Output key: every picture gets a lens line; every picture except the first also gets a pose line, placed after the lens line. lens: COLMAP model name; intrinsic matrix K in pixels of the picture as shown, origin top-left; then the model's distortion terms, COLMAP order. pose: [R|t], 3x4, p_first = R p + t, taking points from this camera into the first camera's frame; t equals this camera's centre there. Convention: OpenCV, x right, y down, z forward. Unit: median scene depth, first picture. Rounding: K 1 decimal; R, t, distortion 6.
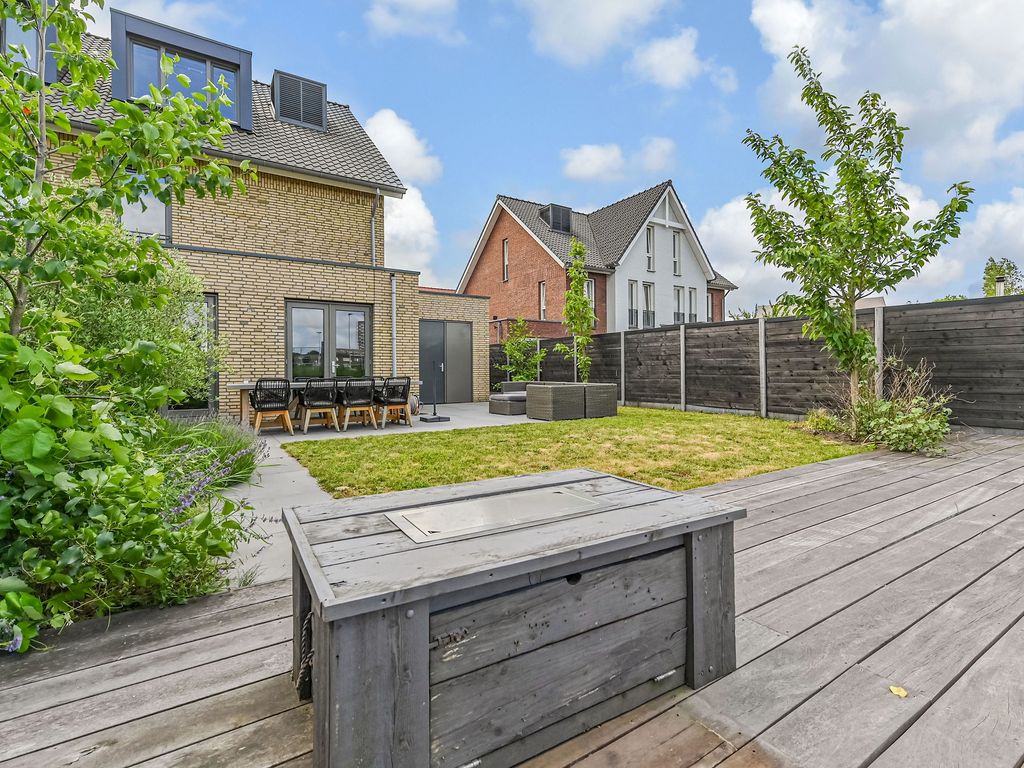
lens RADIAL K [[477.2, 0, 510.9], [0, 477.2, 377.5], [0, 0, 1]] dist [0.002497, 0.000636]
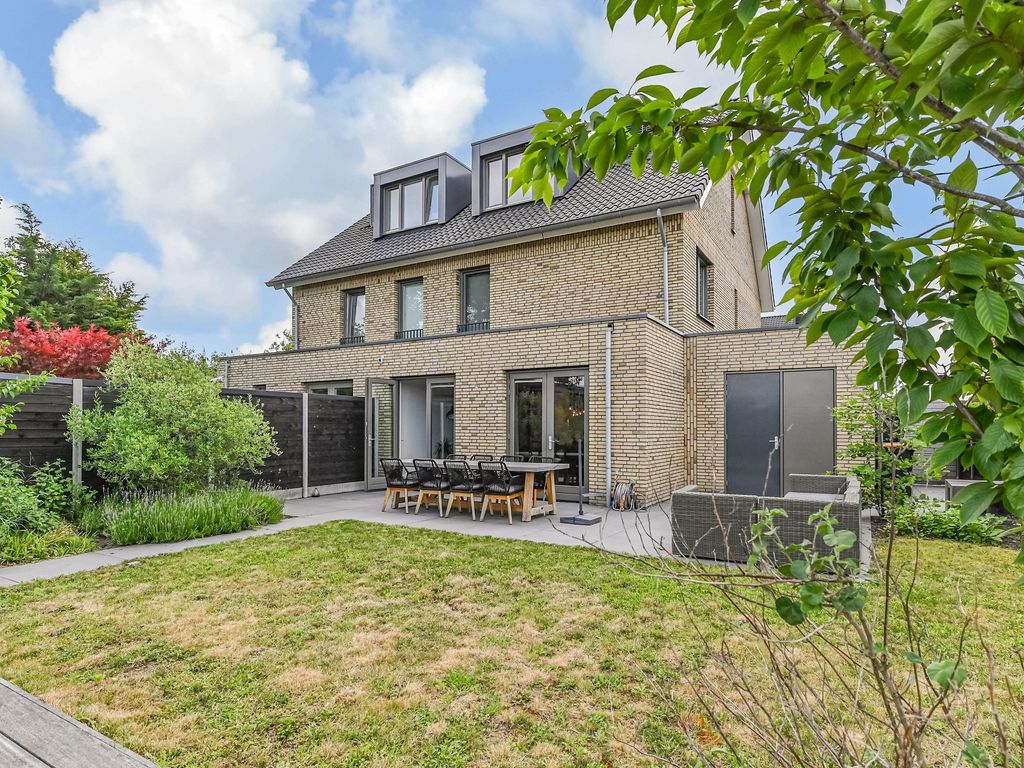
lens RADIAL K [[569.9, 0, 515.1], [0, 569.9, 421.7], [0, 0, 1]] dist [0.001648, 0.000889]
pose [[0.451645, -0.003453, -0.892191, 0.402678], [-0.018457, 0.999742, -0.013212, -0.034785], [0.892007, 0.022435, 0.451465, 0.359278]]
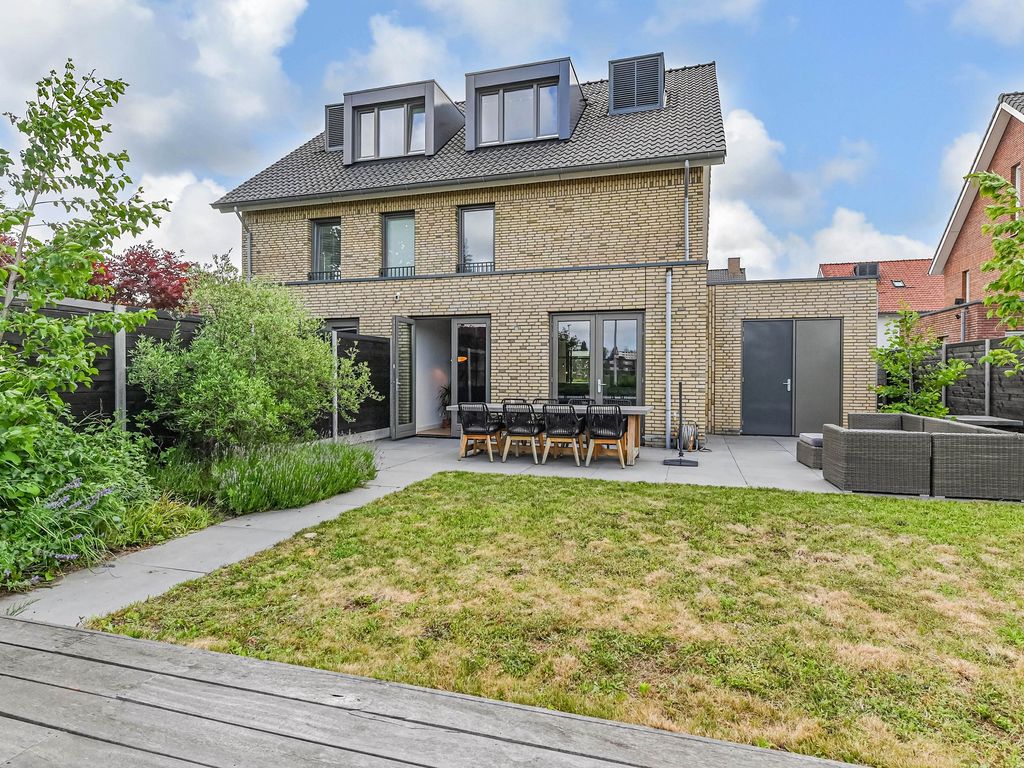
lens RADIAL K [[552.5, 0, 525.5], [0, 552.5, 381.1], [0, 0, 1]] dist [0.007401, 0.000523]
pose [[0.660451, 0.016290, -0.750693, 0.224876], [-0.018554, 0.999813, 0.005373, -0.025738], [0.750640, 0.010380, 0.660630, 0.178140]]
